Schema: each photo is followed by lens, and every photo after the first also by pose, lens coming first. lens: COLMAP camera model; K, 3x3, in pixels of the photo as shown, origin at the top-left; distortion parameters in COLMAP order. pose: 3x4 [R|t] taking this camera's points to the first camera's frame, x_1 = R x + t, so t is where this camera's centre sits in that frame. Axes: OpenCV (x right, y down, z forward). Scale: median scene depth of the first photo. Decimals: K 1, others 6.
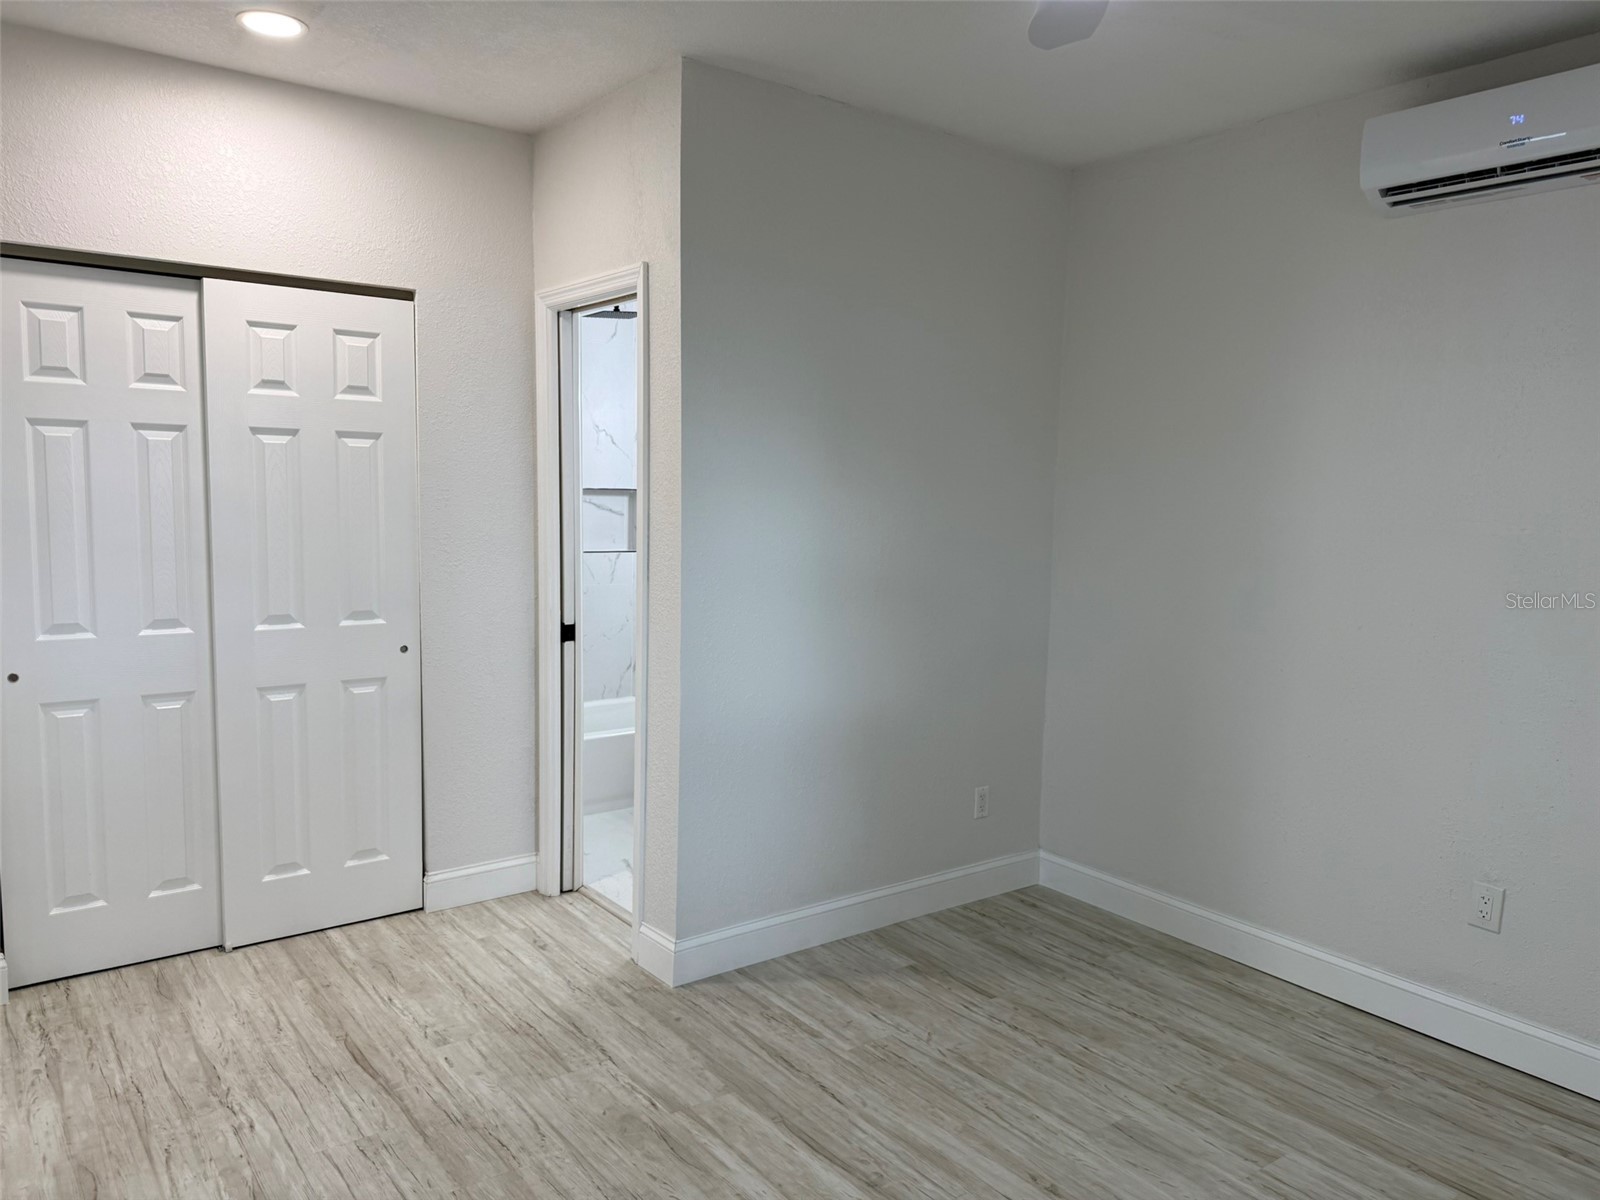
lens RADIAL K [[1138.6, 0, 795.5], [0, 1138.6, 584.9], [0, 0, 1]] dist [0.040412, -0.053102]
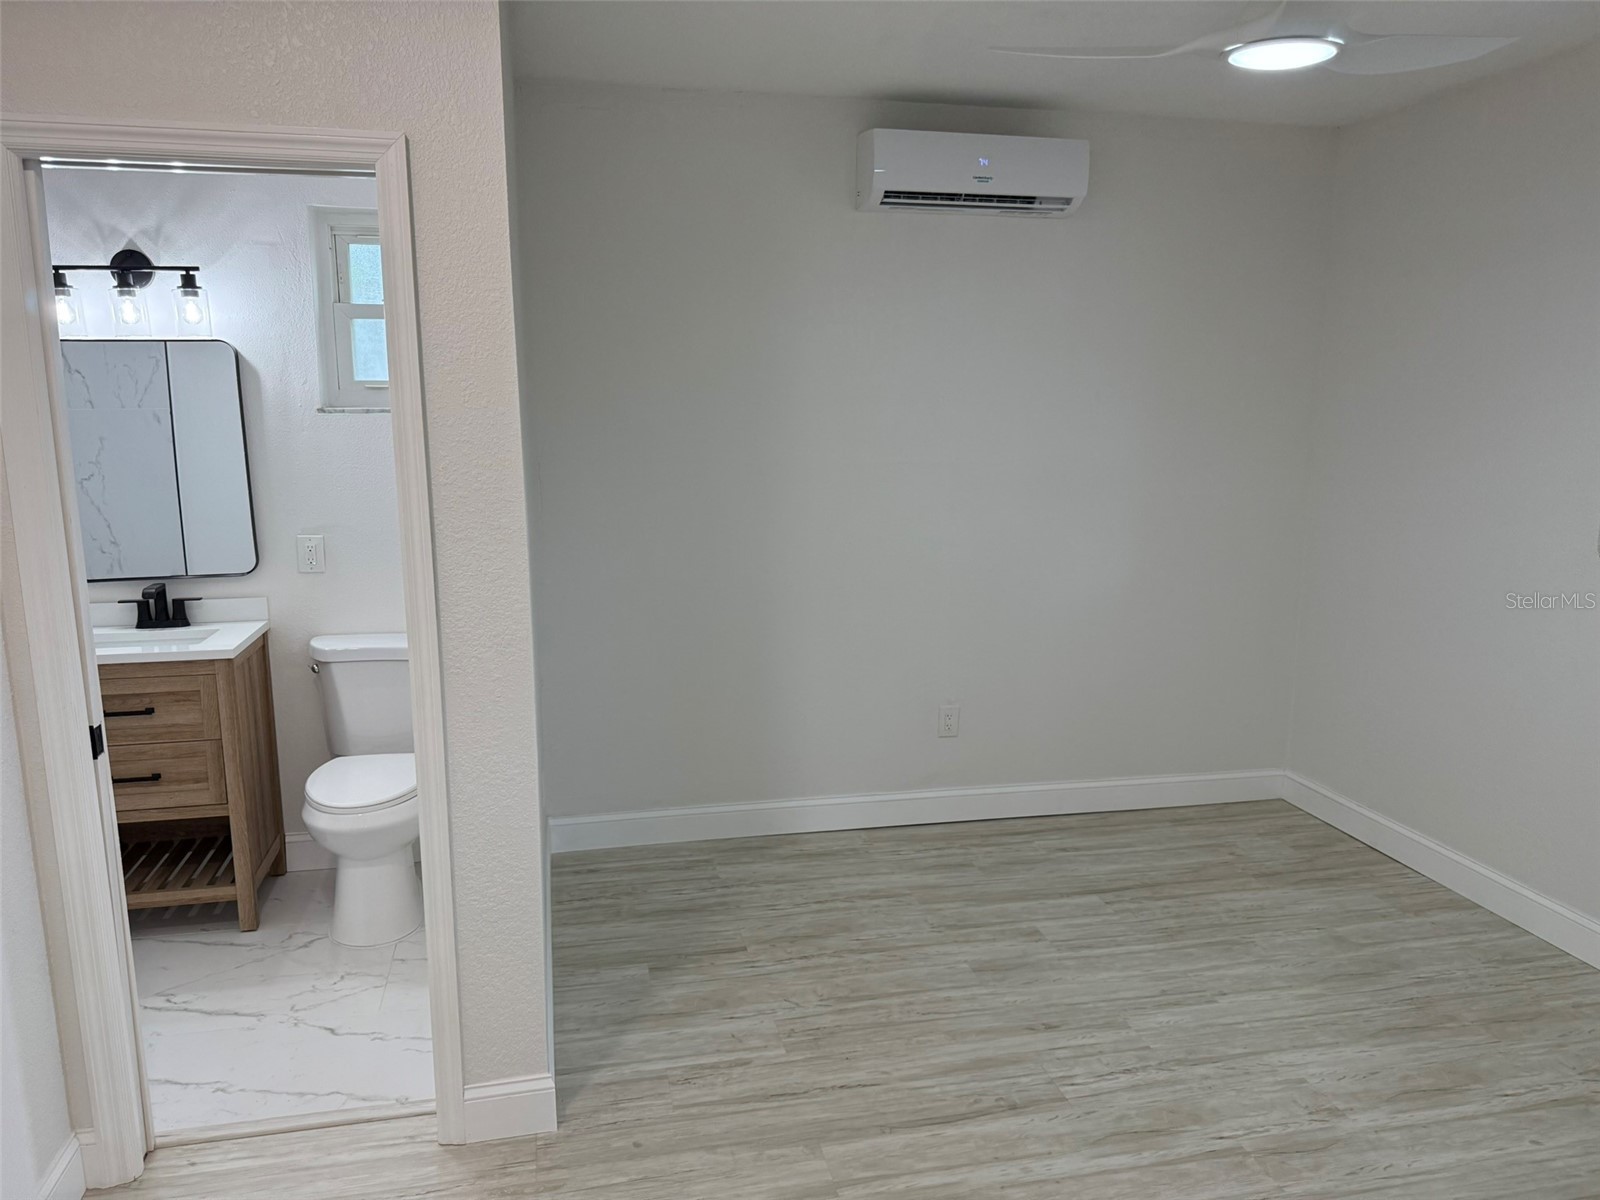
lens RADIAL K [[1138.6, 0, 796.2], [0, 1138.6, 600.9], [0, 0, 1]] dist [0.040412, -0.053102]
pose [[0.421981, -0.196856, 0.884974, -0.713162], [0.086938, 0.980430, 0.176634, -0.137228], [-0.902427, 0.002402, 0.430837, 0.553818]]
